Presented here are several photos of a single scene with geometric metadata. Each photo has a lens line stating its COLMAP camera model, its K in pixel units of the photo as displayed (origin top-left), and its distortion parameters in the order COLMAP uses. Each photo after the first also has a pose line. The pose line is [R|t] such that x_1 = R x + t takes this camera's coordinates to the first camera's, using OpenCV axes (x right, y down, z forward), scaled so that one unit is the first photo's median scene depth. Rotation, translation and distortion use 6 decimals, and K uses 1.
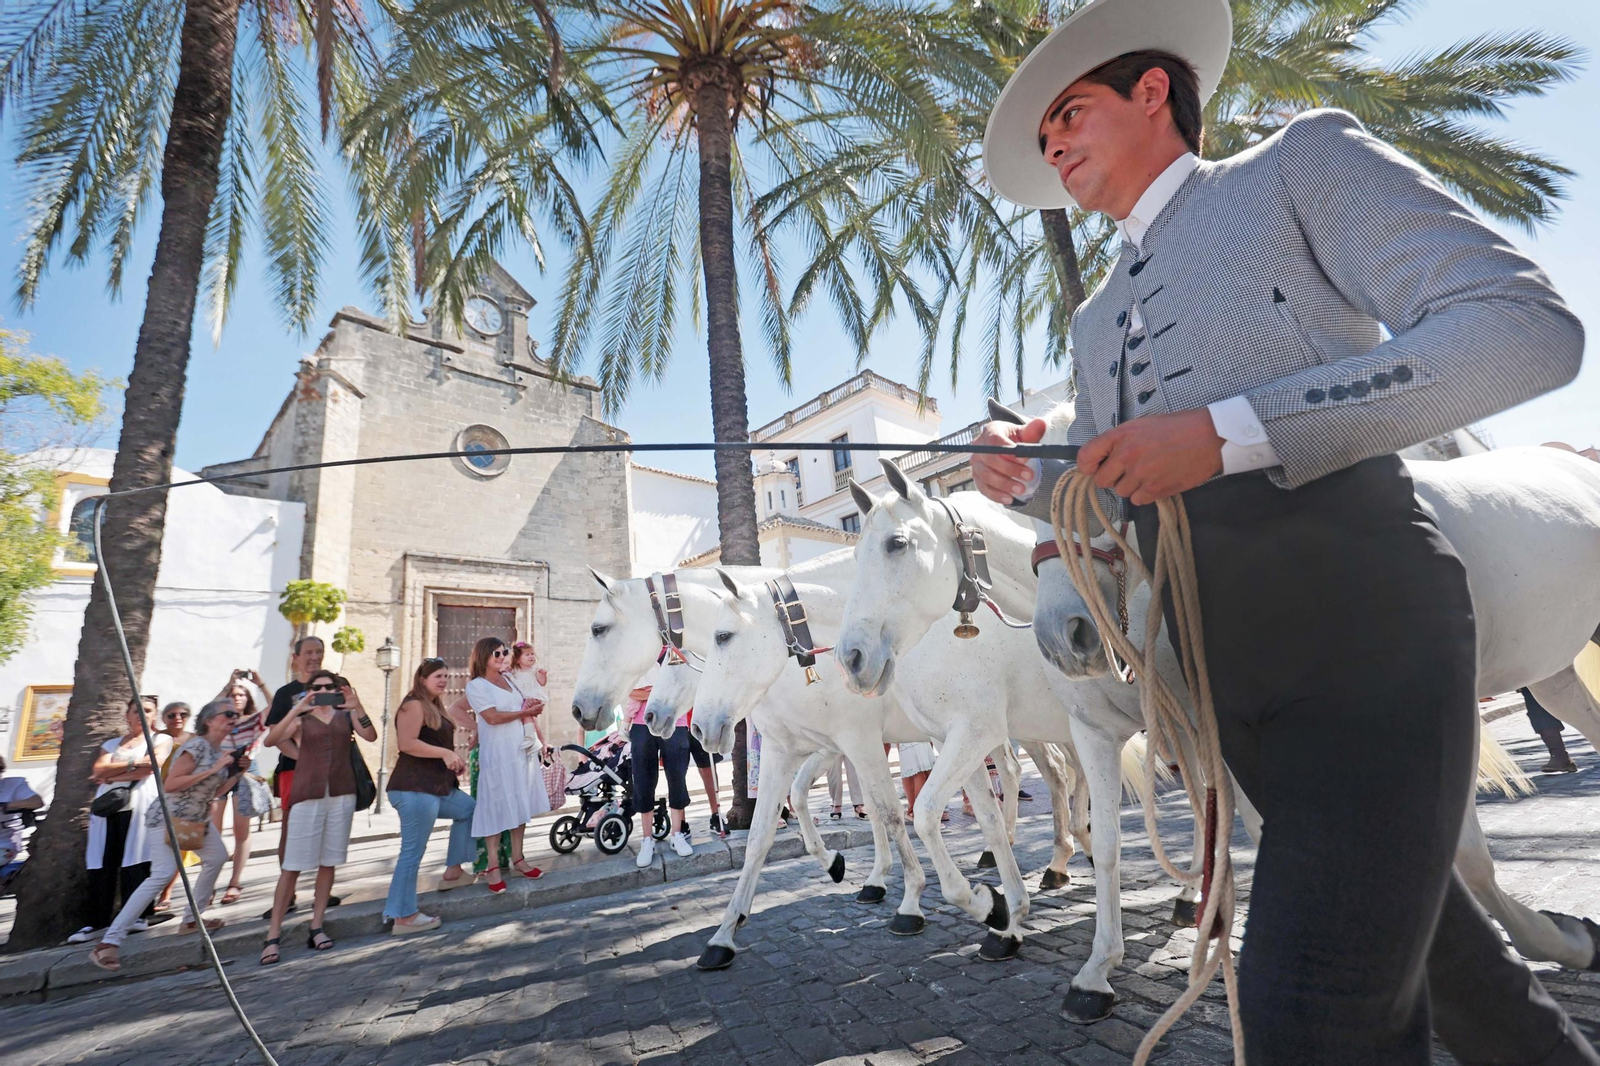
lens RADIAL K [[783.8, 0, 801.4], [0, 783.8, 517.2], [0, 0, 1]] dist [-0.004394, 0.000153]
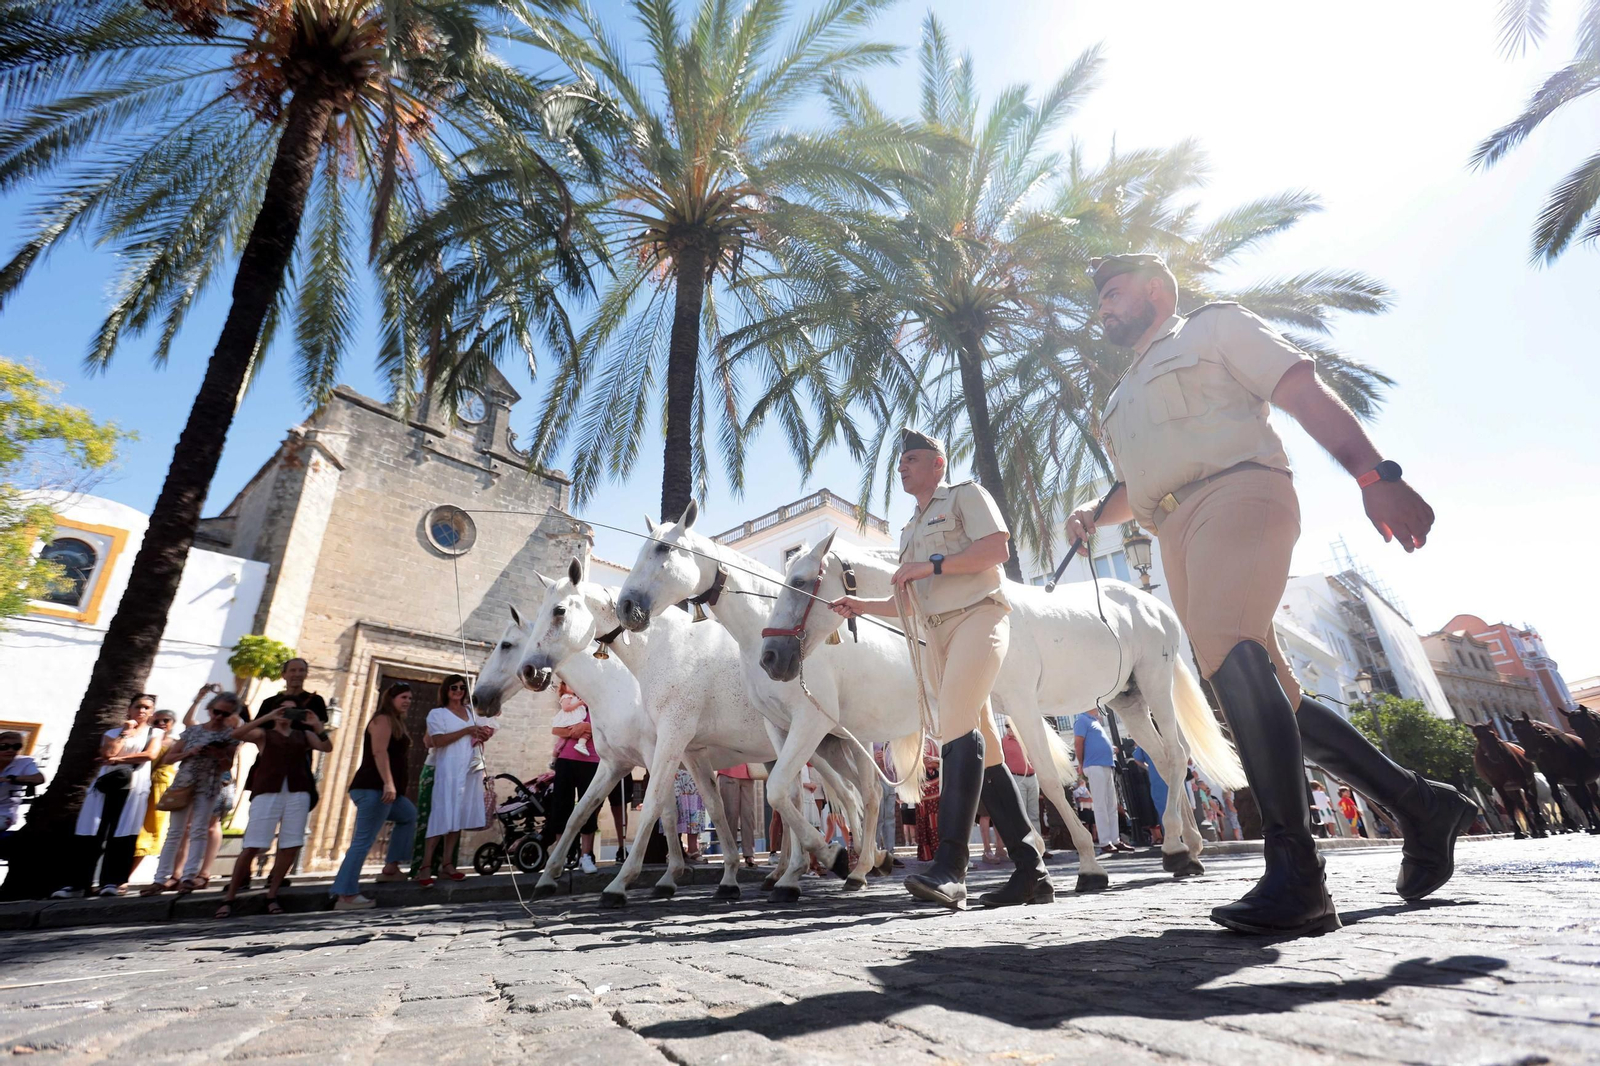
lens RADIAL K [[783.8, 0, 801.4], [0, 783.8, 517.2], [0, 0, 1]] dist [-0.004394, 0.000153]
pose [[0.994915, 0.092197, 0.040537, 0.035888], [-0.085331, 0.985449, -0.146999, 0.025067], [-0.053500, 0.142792, 0.988306, -0.131176]]
